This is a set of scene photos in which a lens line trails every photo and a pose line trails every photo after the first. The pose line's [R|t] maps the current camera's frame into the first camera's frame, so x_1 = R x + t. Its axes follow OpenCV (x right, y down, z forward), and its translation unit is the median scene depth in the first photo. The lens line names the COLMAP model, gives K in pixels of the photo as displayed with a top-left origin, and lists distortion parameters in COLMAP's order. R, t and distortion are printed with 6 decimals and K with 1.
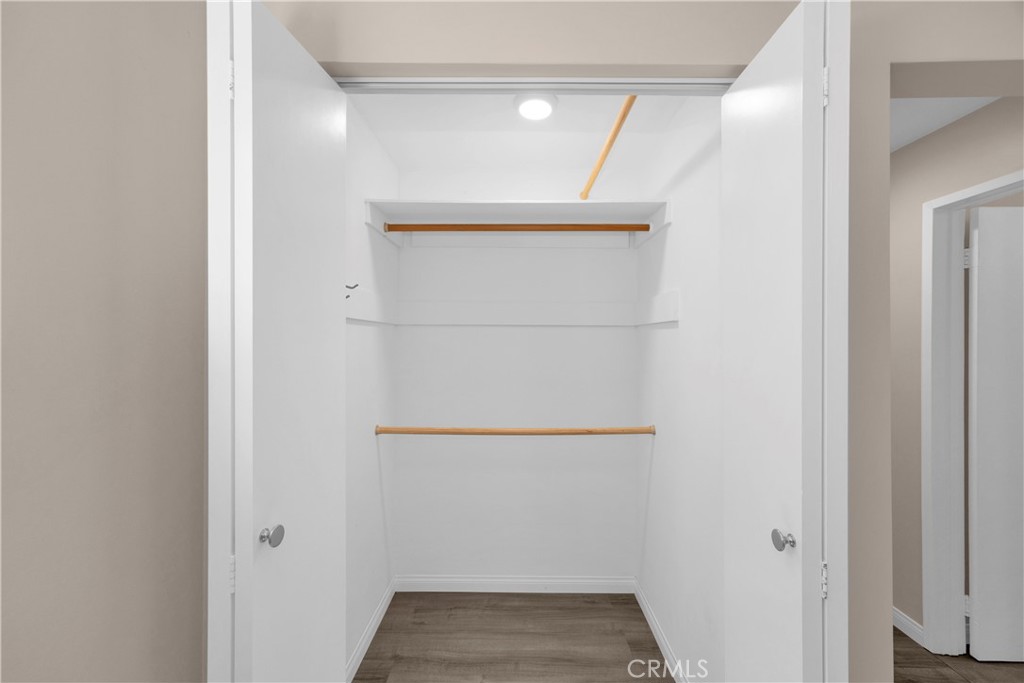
lens RADIAL K [[417.3, 0, 516.5], [0, 417.3, 343.8], [0, 0, 1]] dist [-0.000081, 0.004352]
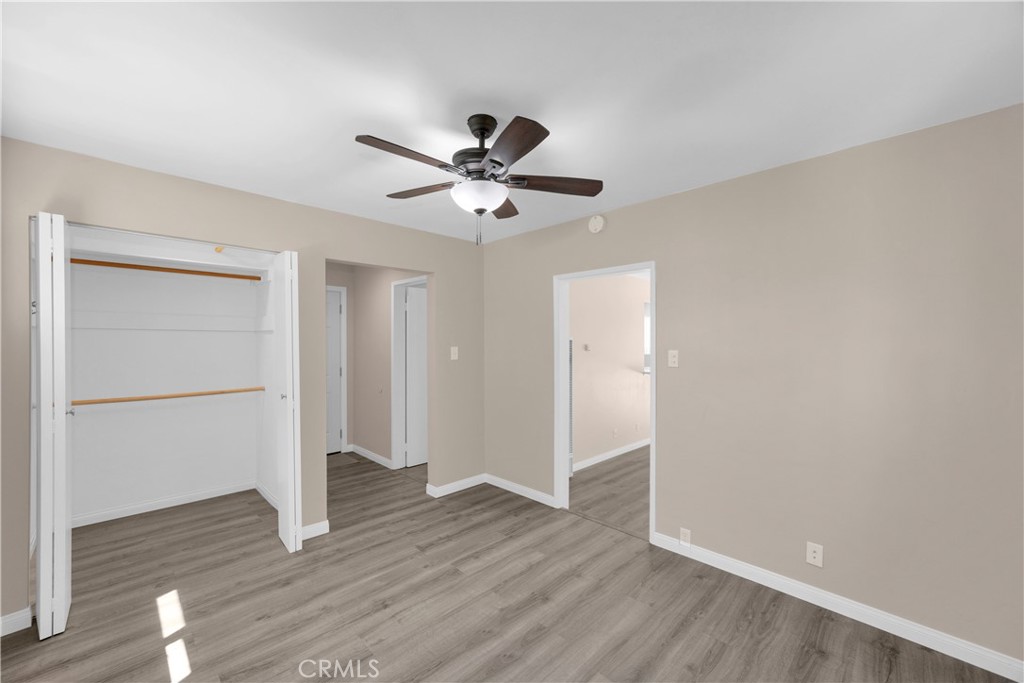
lens RADIAL K [[417.3, 0, 516.5], [0, 417.3, 343.8], [0, 0, 1]] dist [-0.000081, 0.004352]
pose [[0.708495, -0.005670, 0.705693, -0.196855], [0.002094, 0.999980, 0.005932, 0.001622], [-0.705713, -0.002725, 0.708493, -1.173004]]
